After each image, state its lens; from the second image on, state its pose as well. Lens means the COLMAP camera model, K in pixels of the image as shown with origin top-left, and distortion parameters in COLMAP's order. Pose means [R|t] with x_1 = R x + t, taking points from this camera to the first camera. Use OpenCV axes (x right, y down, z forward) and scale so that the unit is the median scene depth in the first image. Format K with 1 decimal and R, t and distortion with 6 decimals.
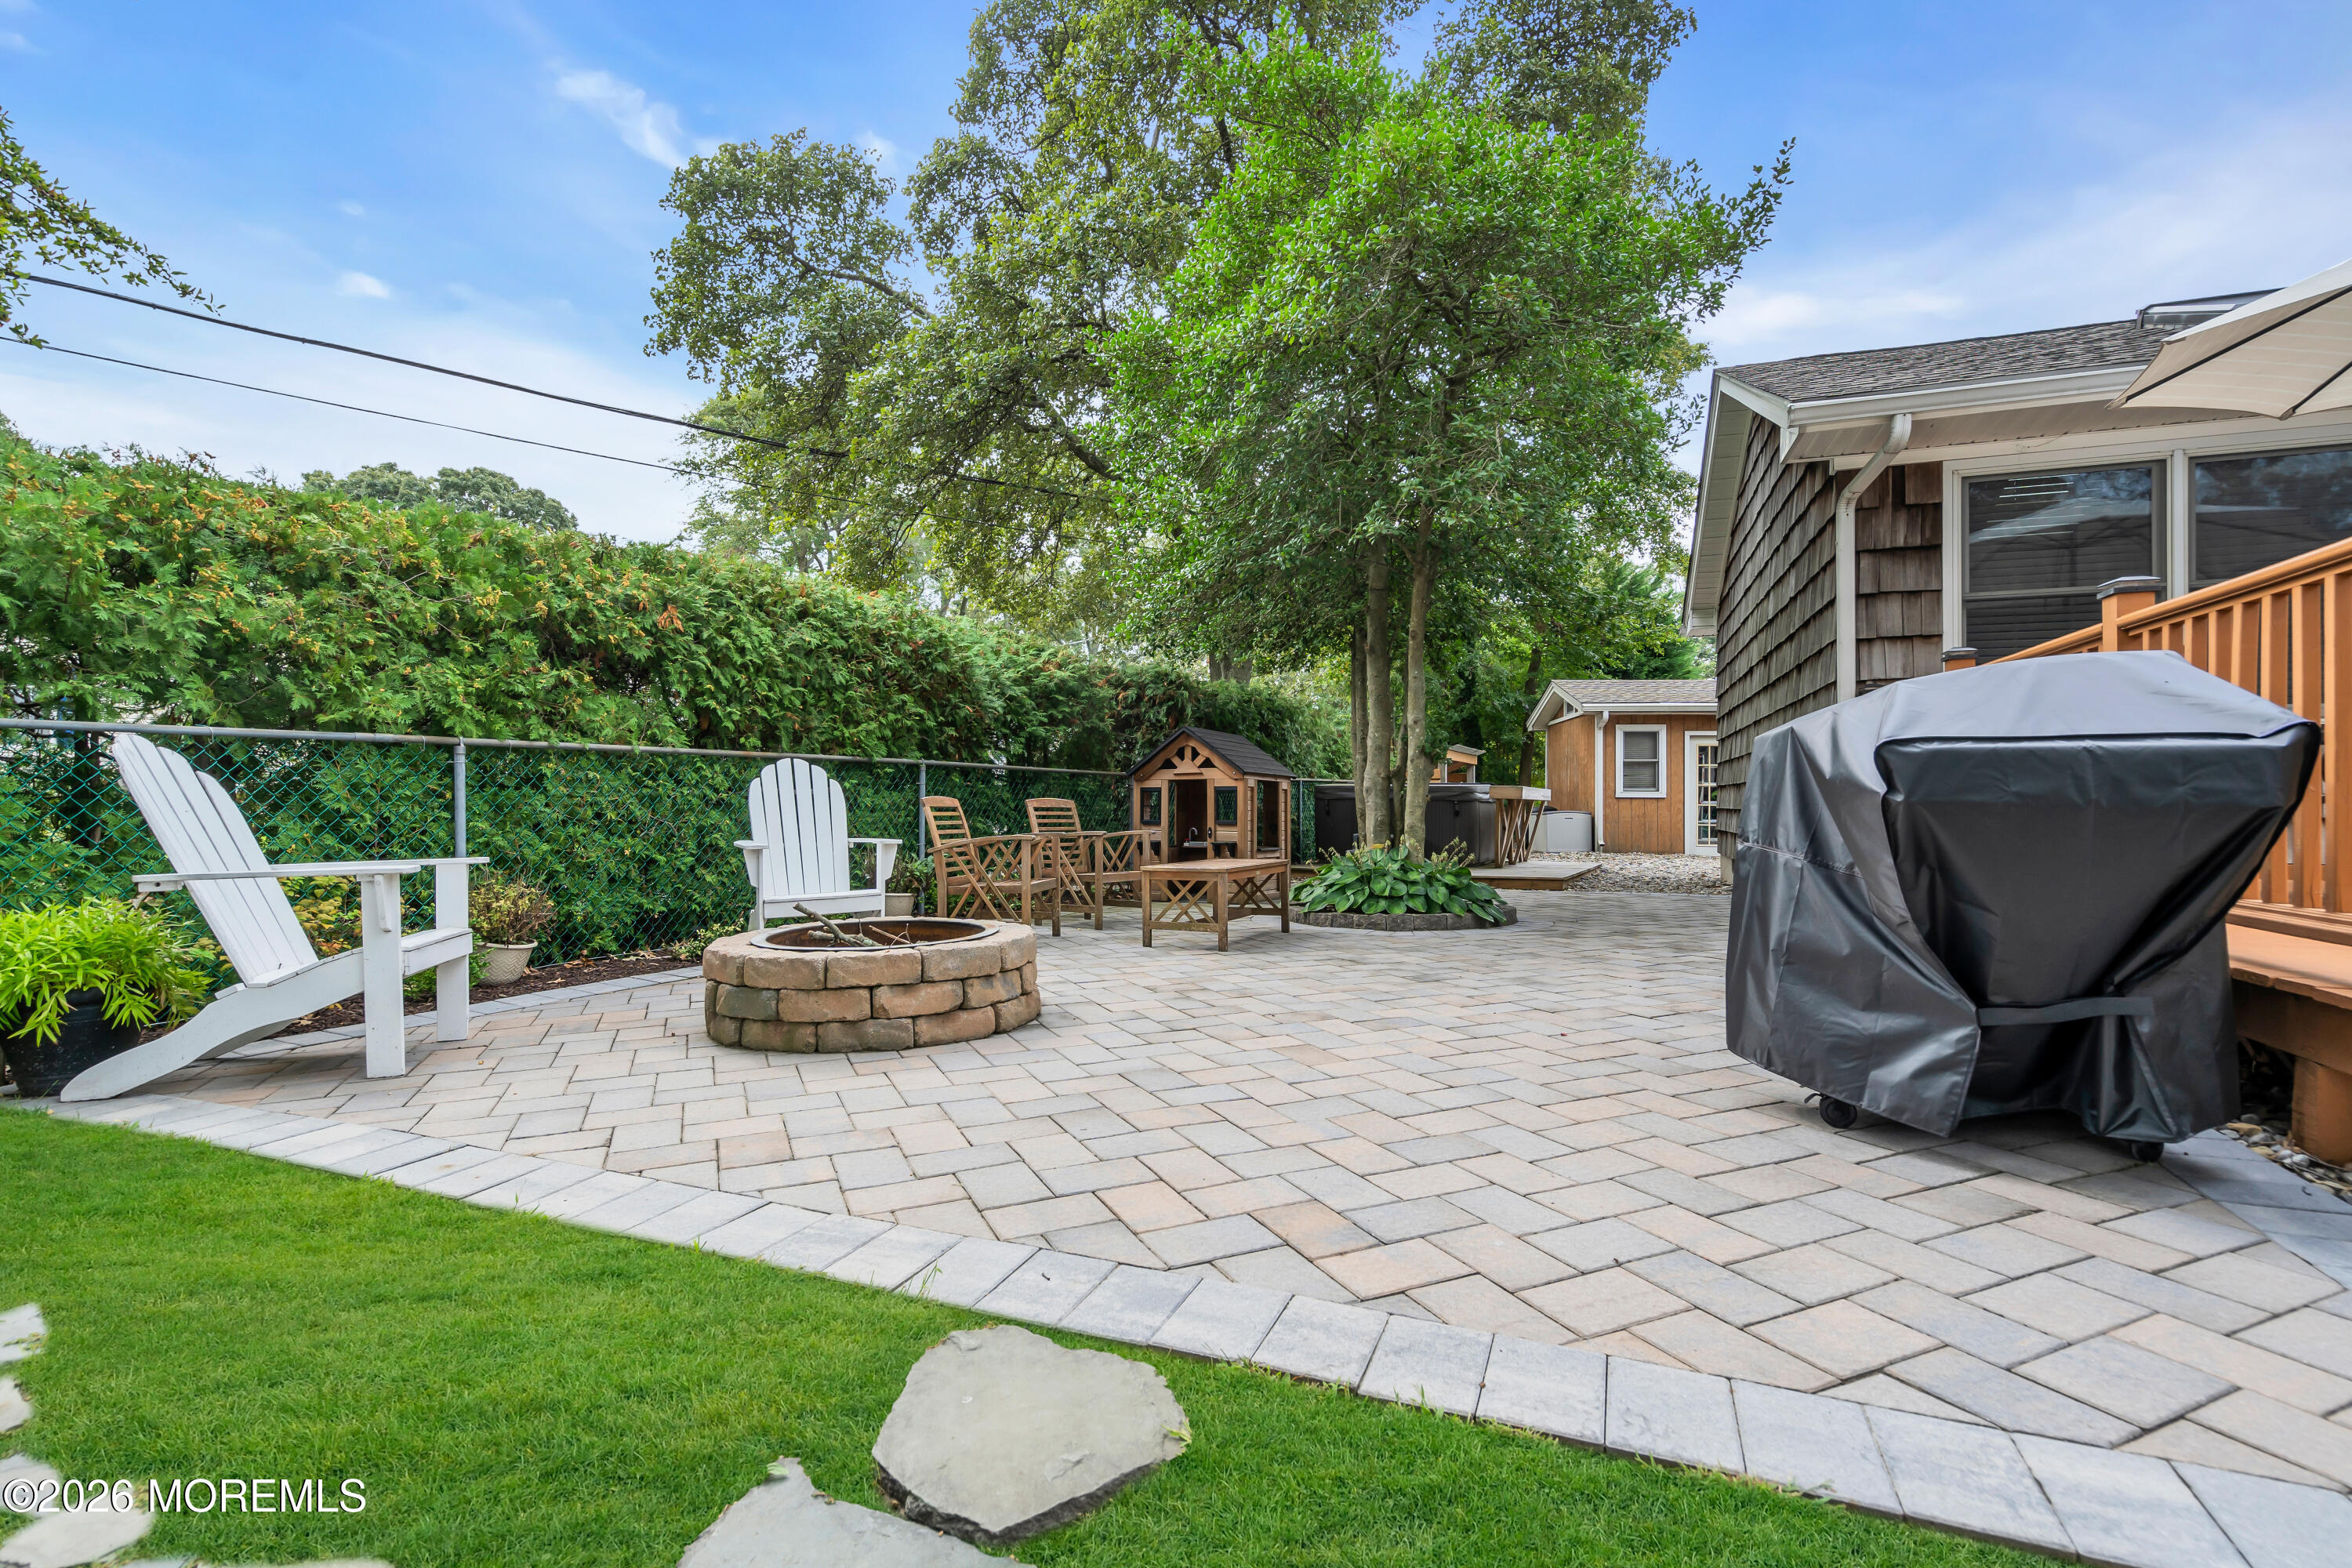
lens RADIAL K [[1091.3, 0, 1165.6], [0, 1091.3, 784.2], [0, 0, 1]] dist [-0.000302, -0.000672]
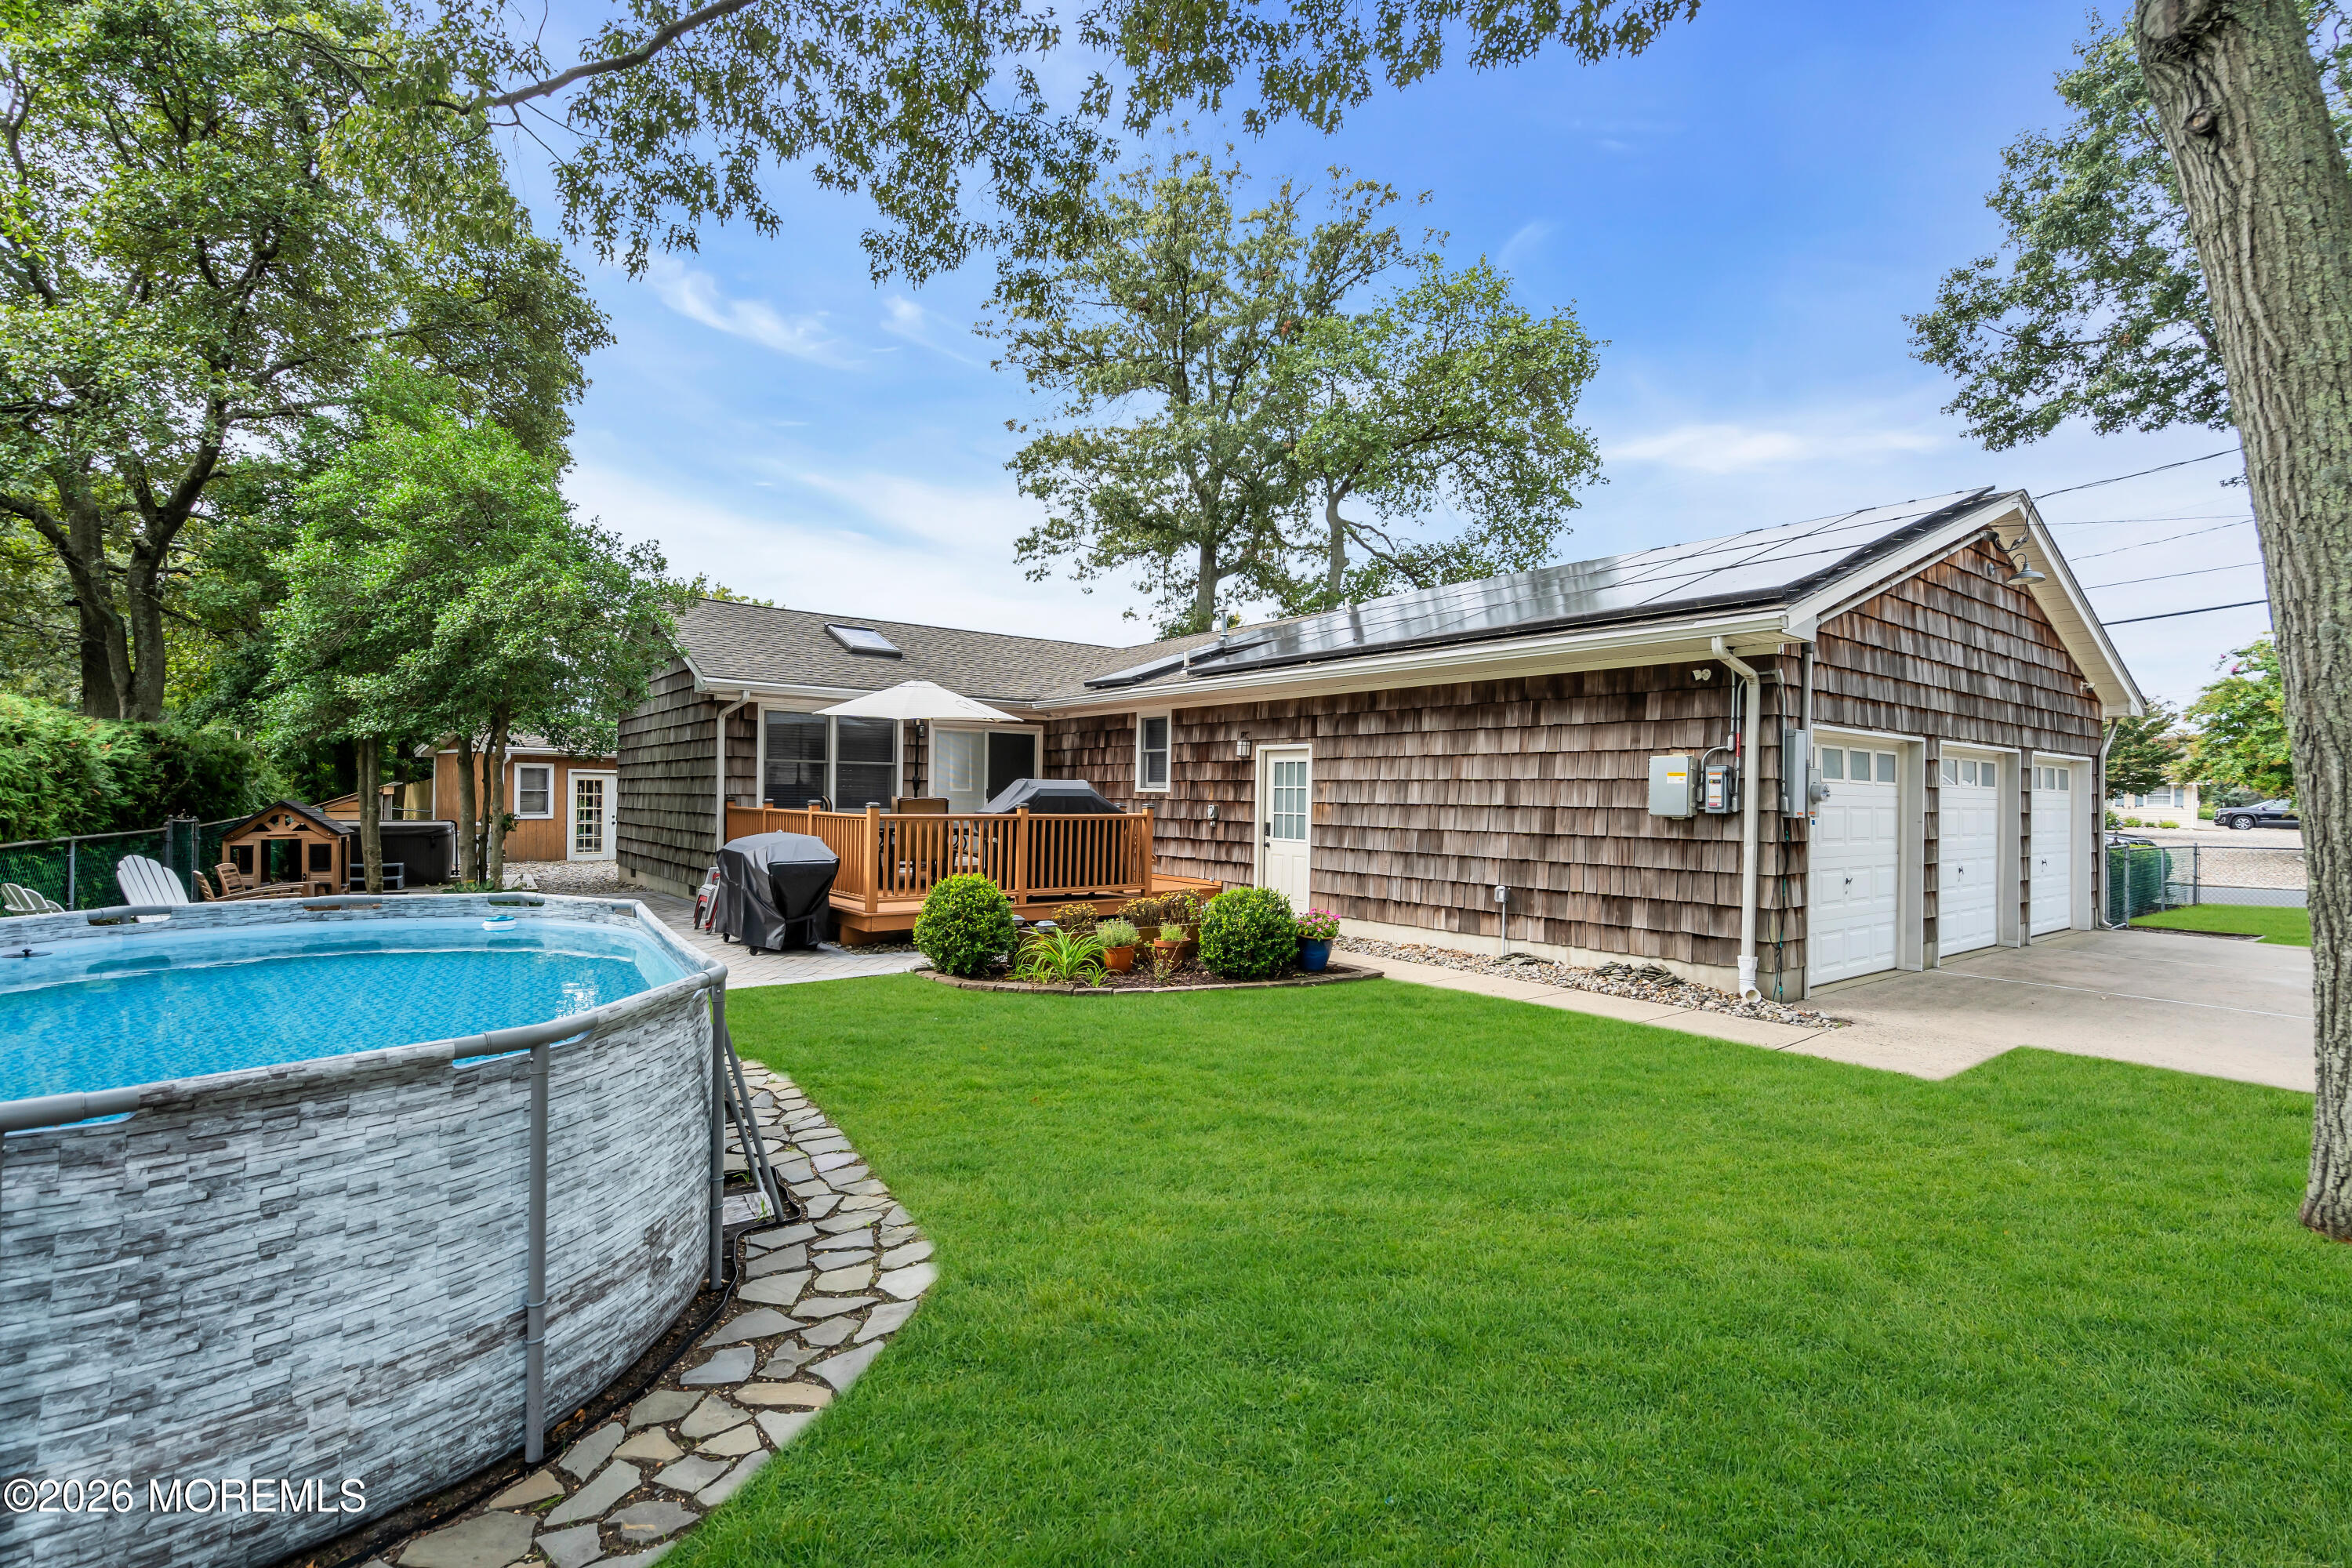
lens RADIAL K [[1091.3, 0, 1174.1], [0, 1091.3, 780.2], [0, 0, 1]] dist [-0.000302, -0.000672]
pose [[0.518251, 0.006895, 0.855201, -0.570325], [-0.018870, 0.999816, 0.003374, -0.104042], [-0.855020, -0.017887, 0.518286, -0.676299]]
